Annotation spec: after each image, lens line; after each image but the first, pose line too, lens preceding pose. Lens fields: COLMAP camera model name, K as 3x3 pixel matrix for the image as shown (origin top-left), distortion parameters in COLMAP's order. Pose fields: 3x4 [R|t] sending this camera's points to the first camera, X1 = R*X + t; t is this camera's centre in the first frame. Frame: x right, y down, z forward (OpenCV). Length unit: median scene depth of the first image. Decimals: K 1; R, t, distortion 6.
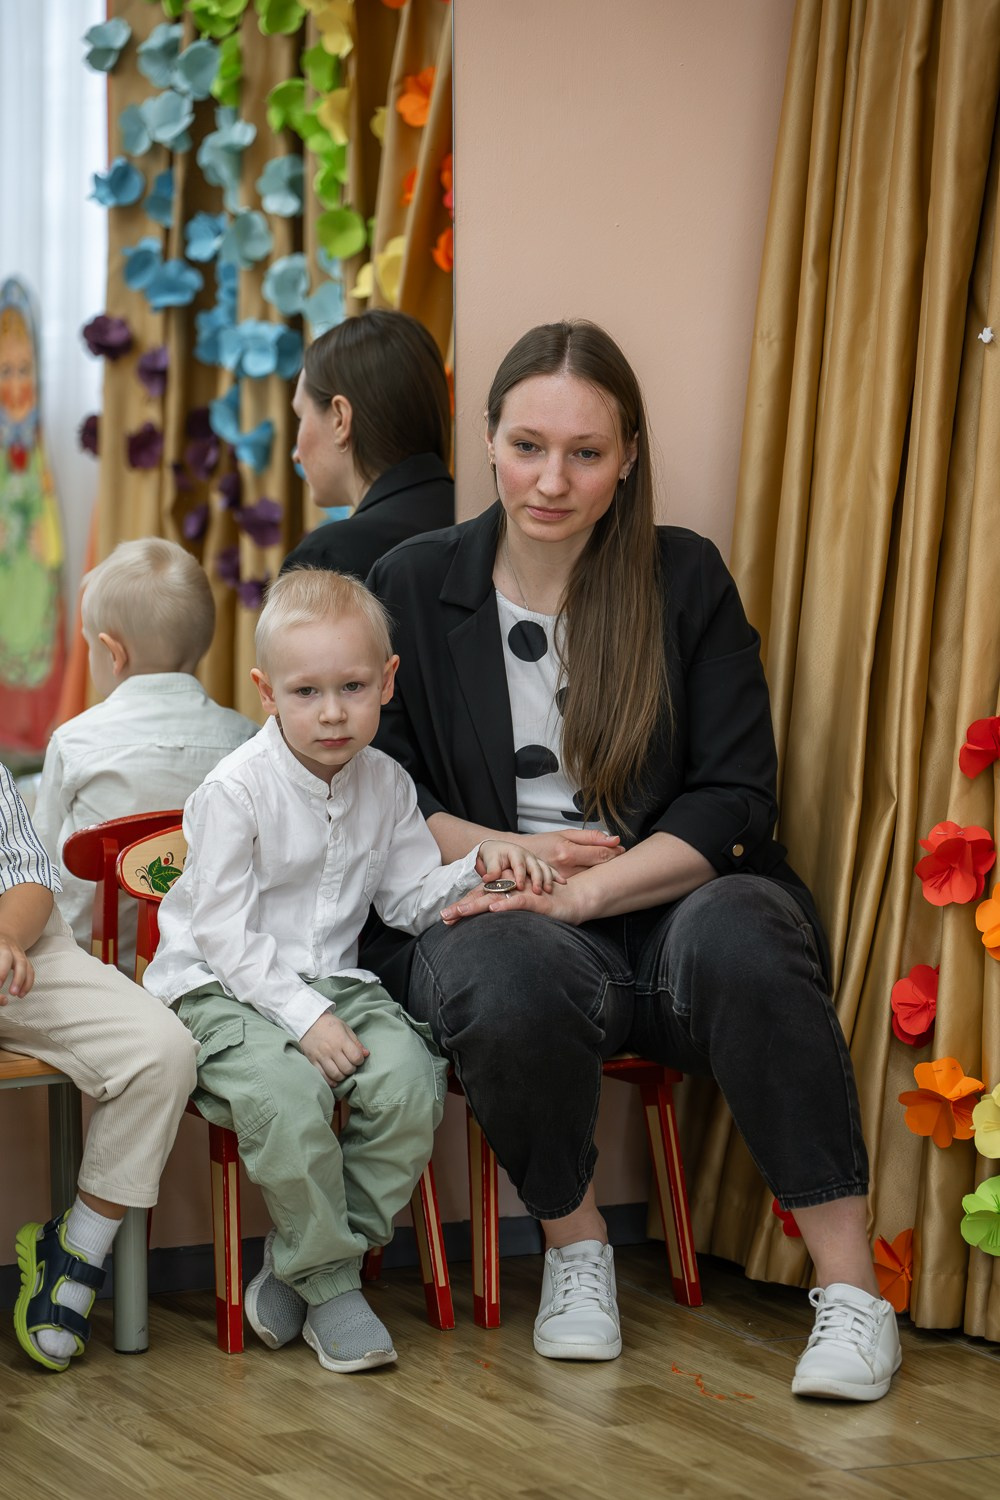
lens RADIAL K [[4538.2, 0, 500.7], [0, 4538.2, 750.0], [0, 0, 1]] dist [0.778493, 0.000000]
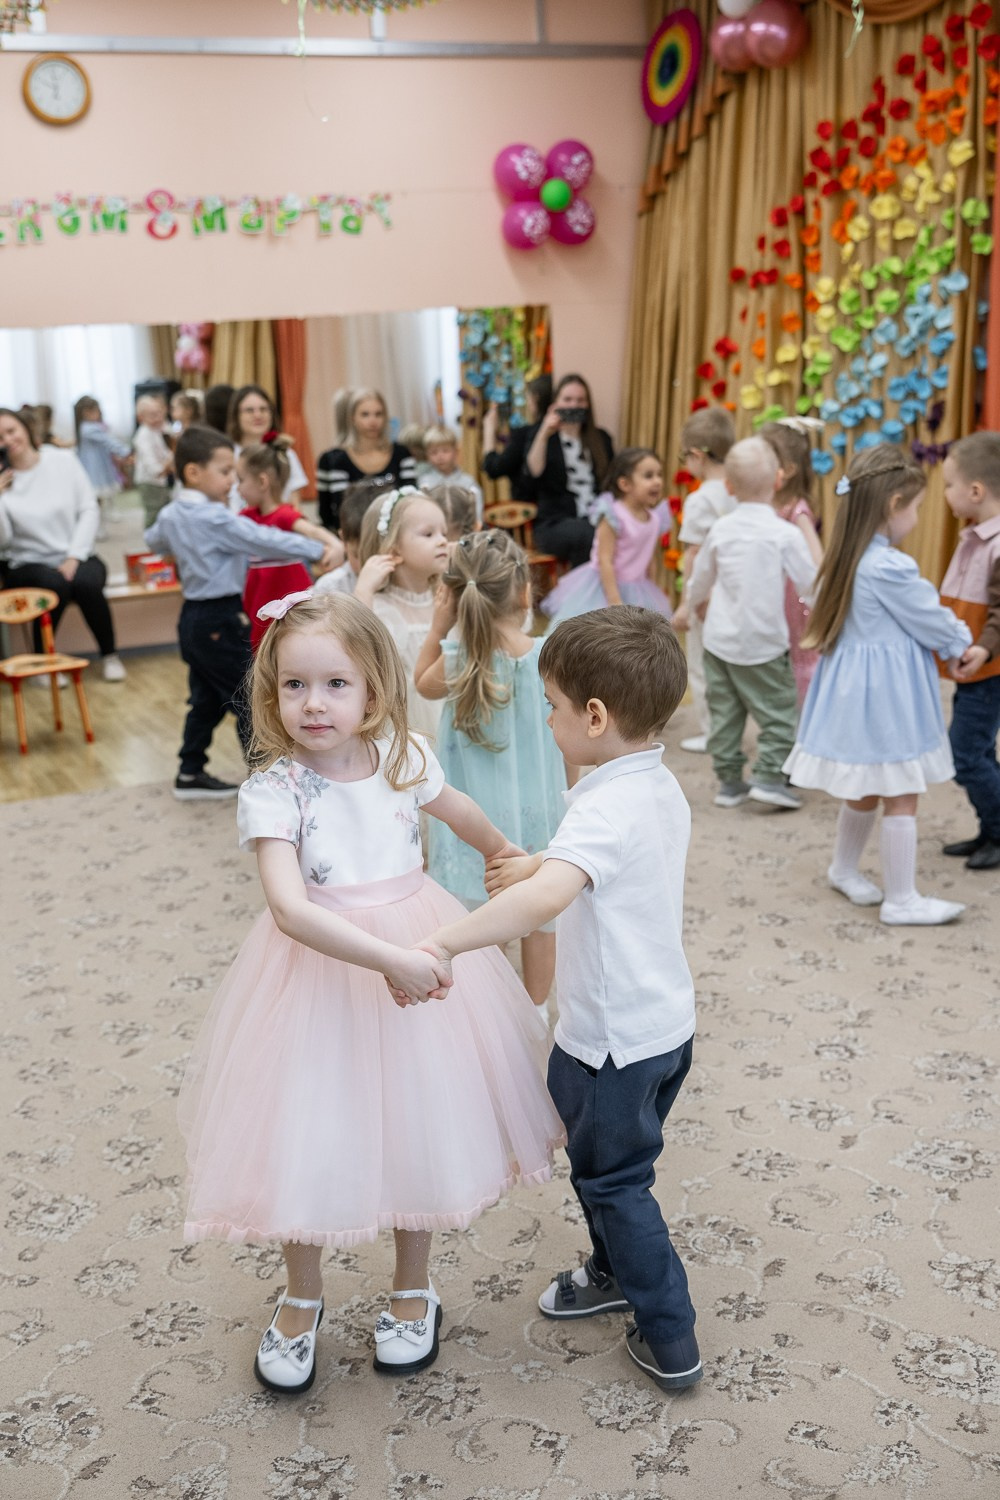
lens RADIAL K [[1705.0, 0, 515.0], [0, 1705.0, 691.1], [0, 0, 1]] dist [0.002724, 0.000000]
pose [[0.998973, -0.027855, -0.035737, 0.003871], [0.030247, 0.997209, 0.068257, 0.064358], [0.033735, -0.069268, 0.997028, -0.460529]]
